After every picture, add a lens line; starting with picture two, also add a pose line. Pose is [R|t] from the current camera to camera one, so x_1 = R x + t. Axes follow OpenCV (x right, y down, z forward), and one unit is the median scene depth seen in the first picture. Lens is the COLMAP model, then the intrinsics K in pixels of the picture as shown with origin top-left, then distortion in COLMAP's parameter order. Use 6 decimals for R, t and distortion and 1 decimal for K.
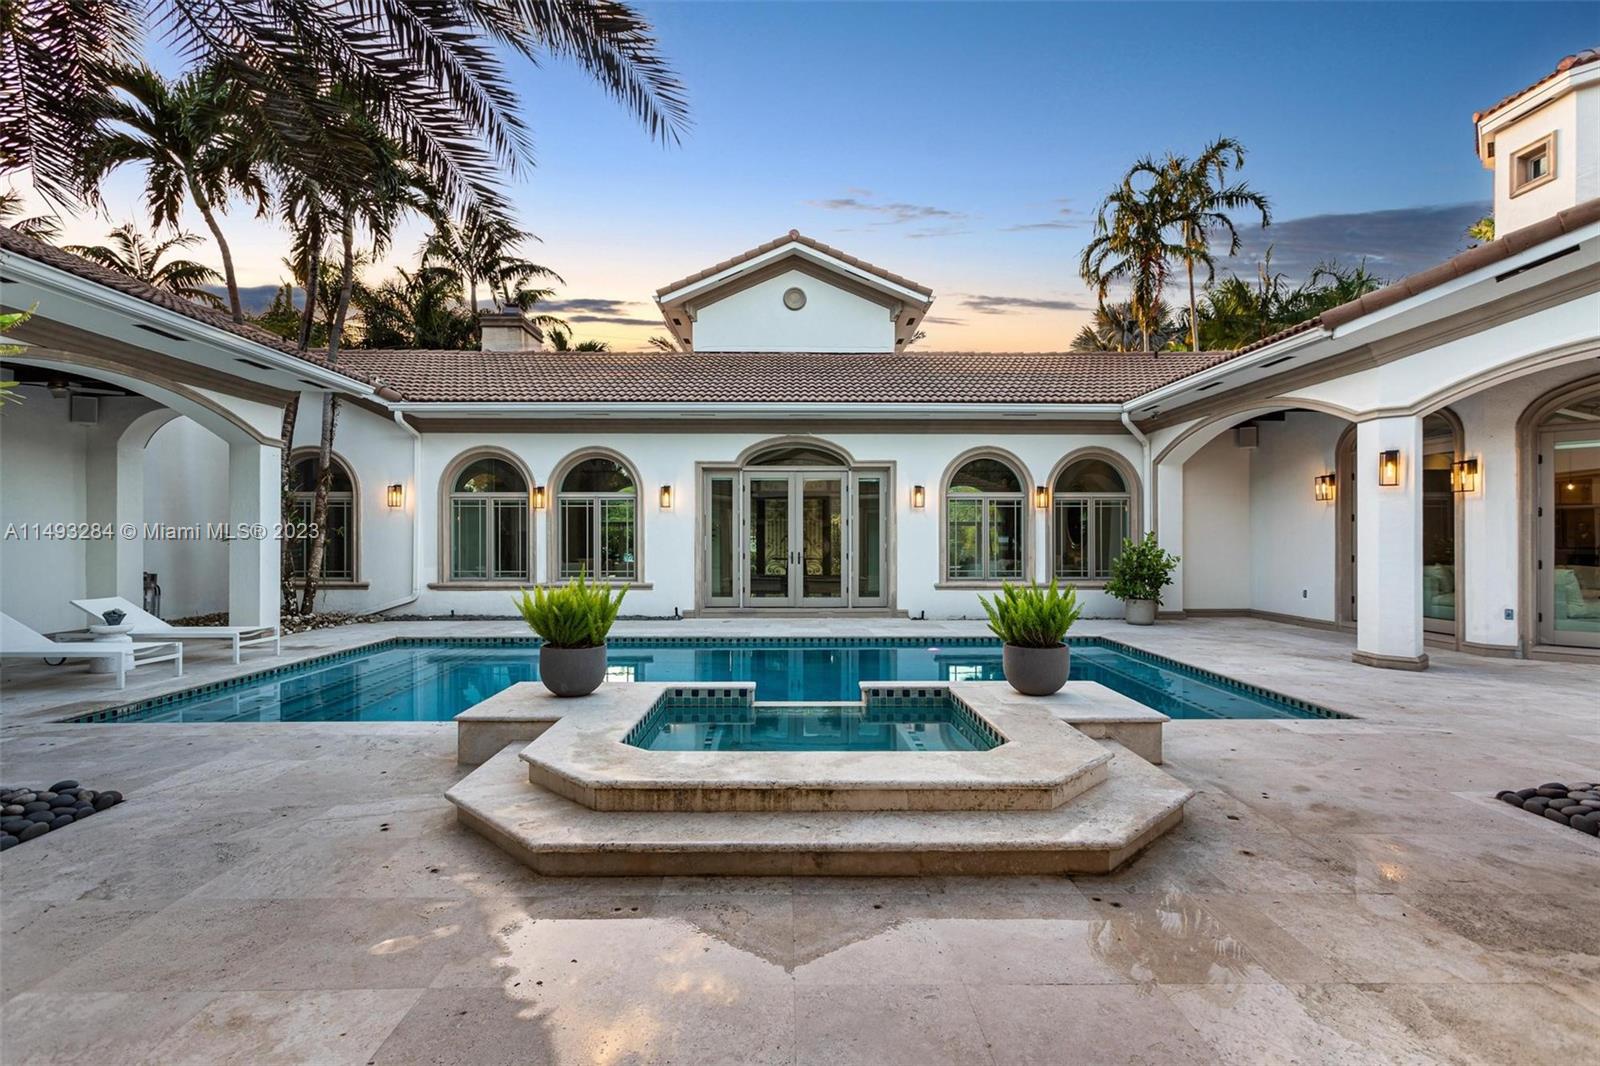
lens RADIAL K [[780.6, 0, 783.8], [0, 780.6, 538.2], [0, 0, 1]] dist [0.004526, 0.000573]
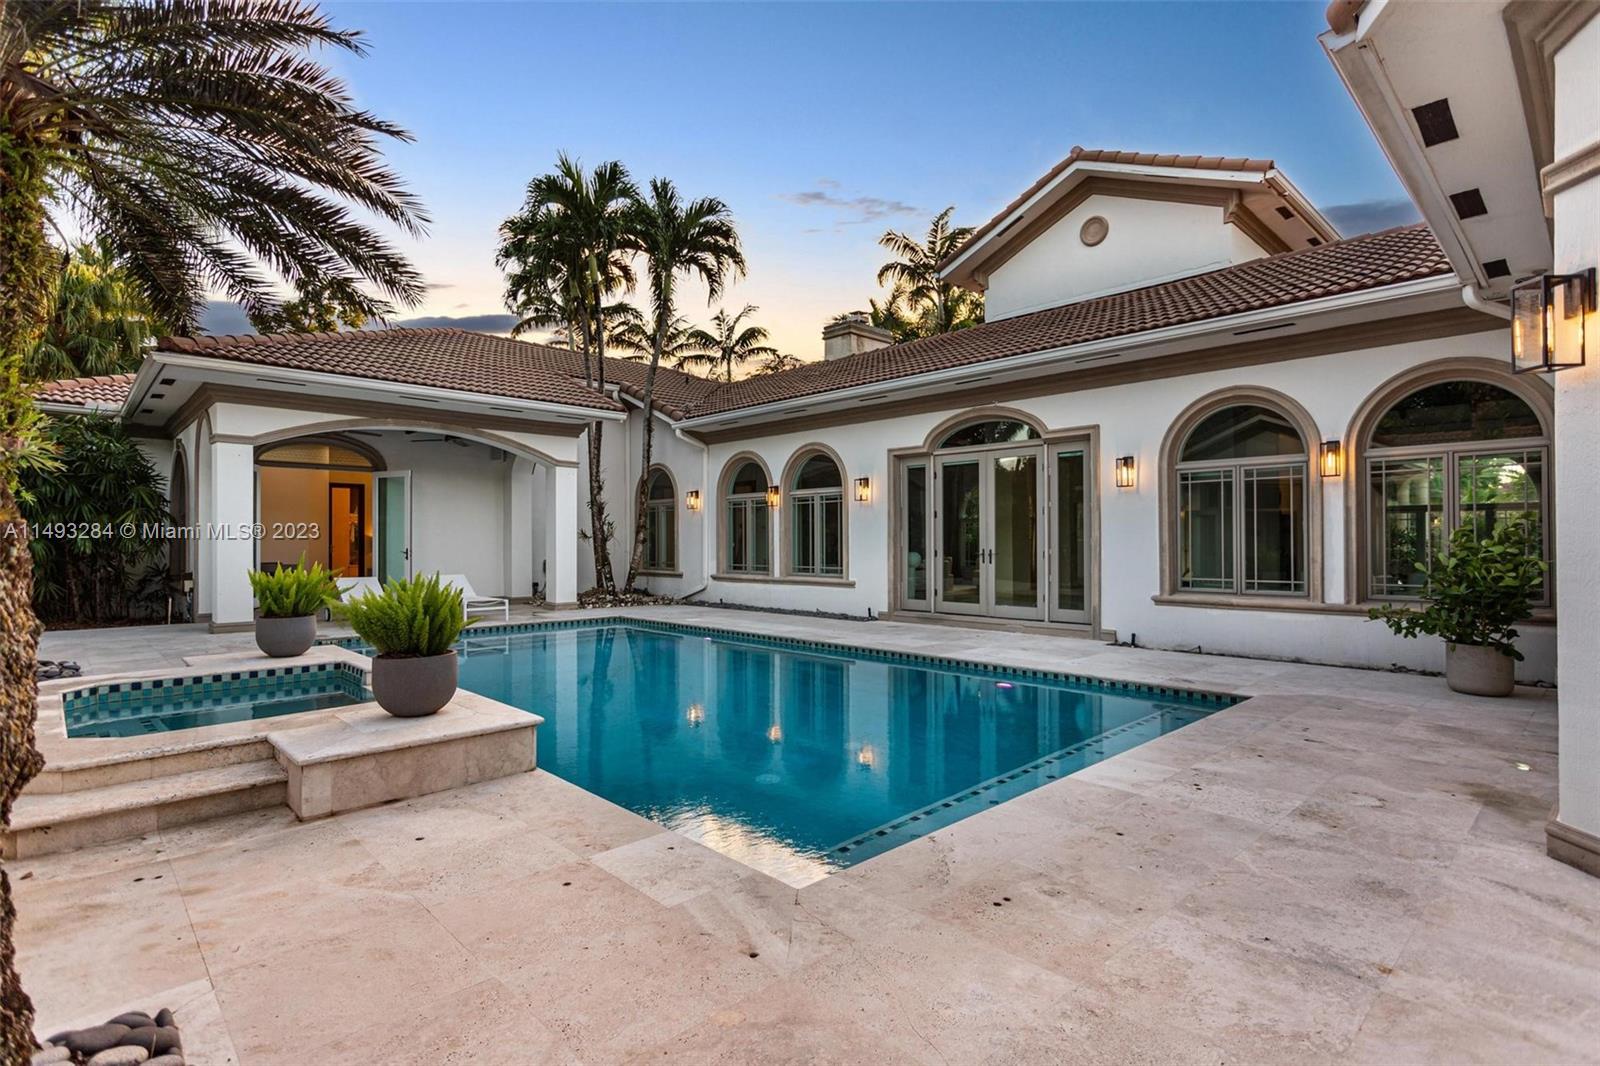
lens RADIAL K [[788.3, 0, 795.8], [0, 788.3, 526.2], [0, 0, 1]] dist [0.000413, 0.000651]
pose [[0.681829, -0.016563, -0.731324, 0.487411], [0.008008, 0.999853, -0.015179, 0.004877], [0.731468, 0.004493, 0.681861, 0.290783]]
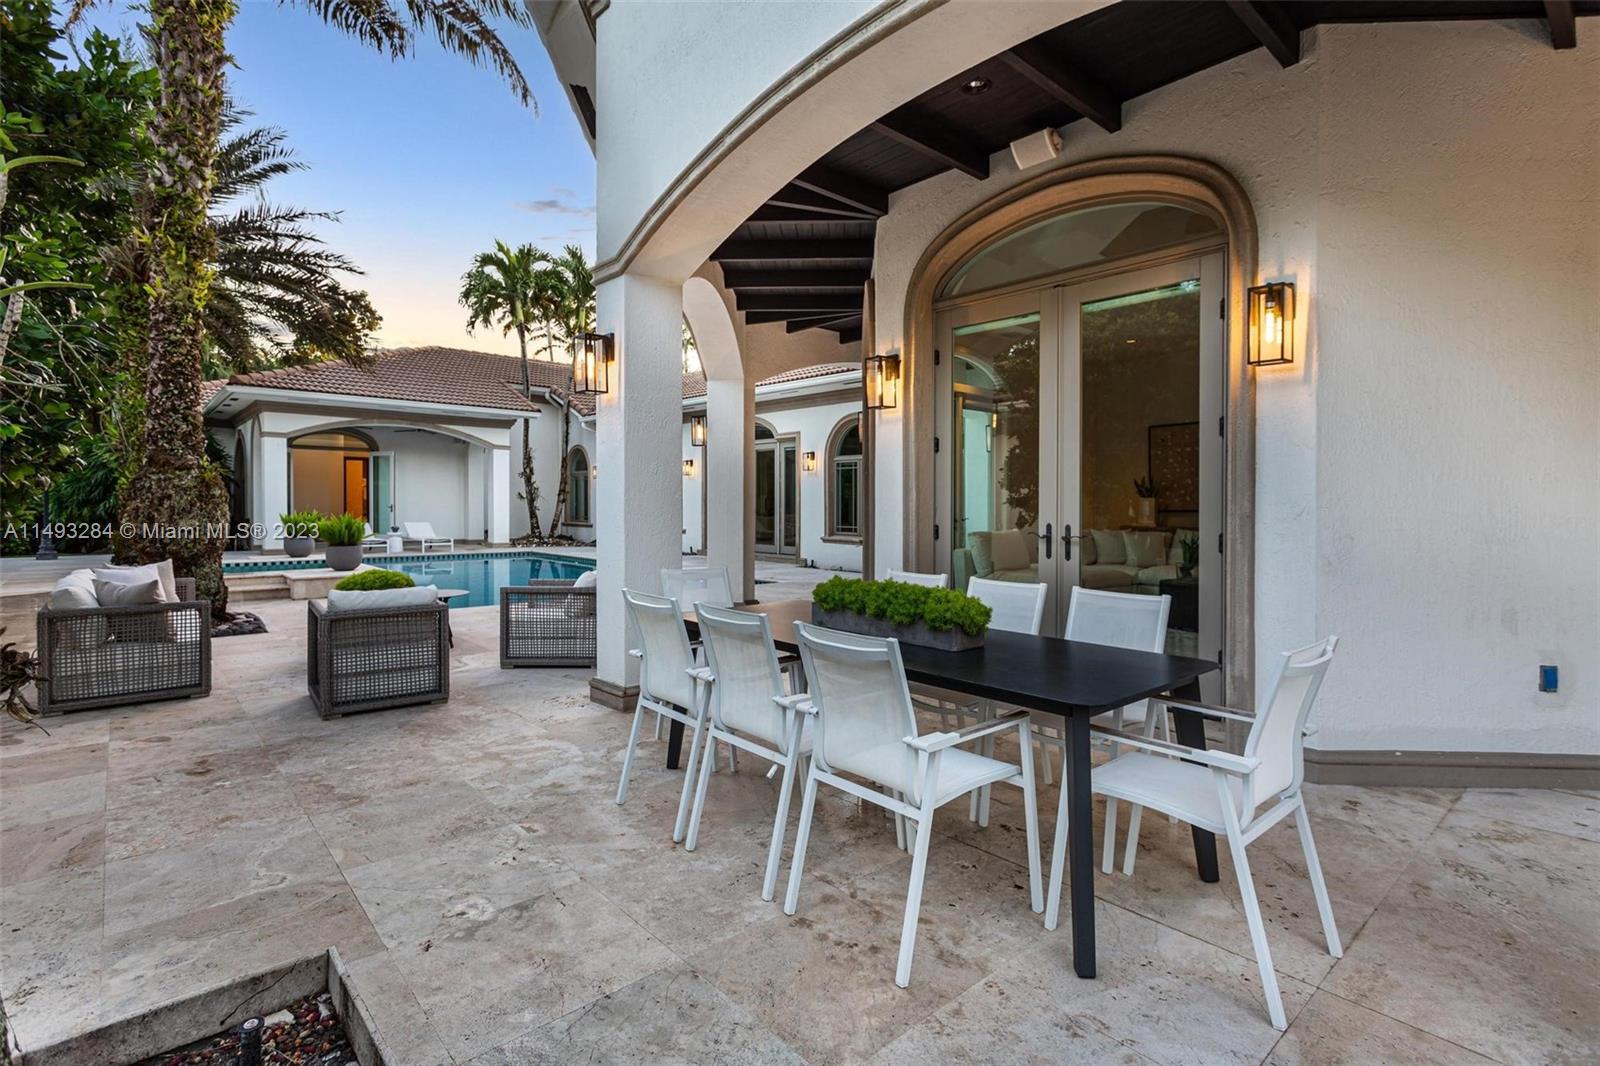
lens RADIAL K [[766.5, 0, 801.1], [0, 766.5, 505.0], [0, 0, 1]] dist [0.001164, -0.000066]
pose [[0.663840, 0.005692, -0.747853, 1.007458], [-0.002027, 0.999981, 0.005812, 0.005210], [0.747872, -0.002343, 0.663839, 0.231933]]
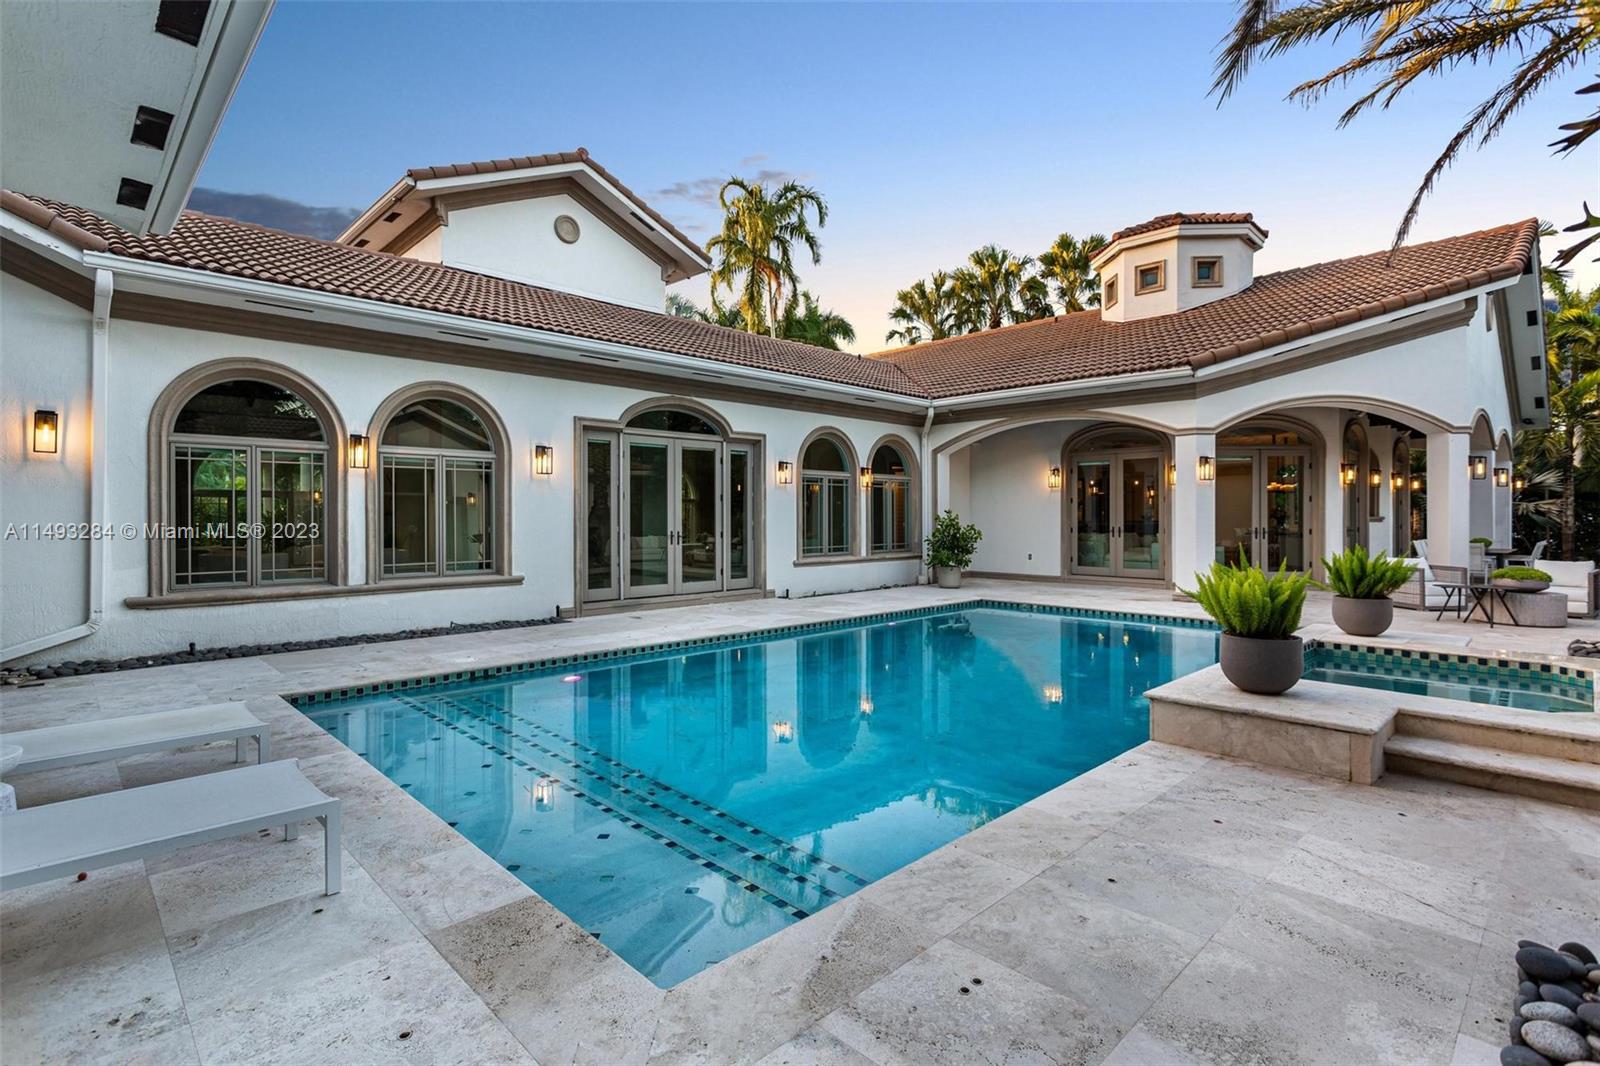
lens RADIAL K [[788.3, 0, 795.8], [0, 788.3, 526.2], [0, 0, 1]] dist [0.000413, 0.000651]
pose [[0.708247, -0.009401, 0.705902, -0.511799], [0.003883, 0.999948, 0.009421, 0.004577], [-0.705954, -0.003932, 0.708246, 0.286519]]
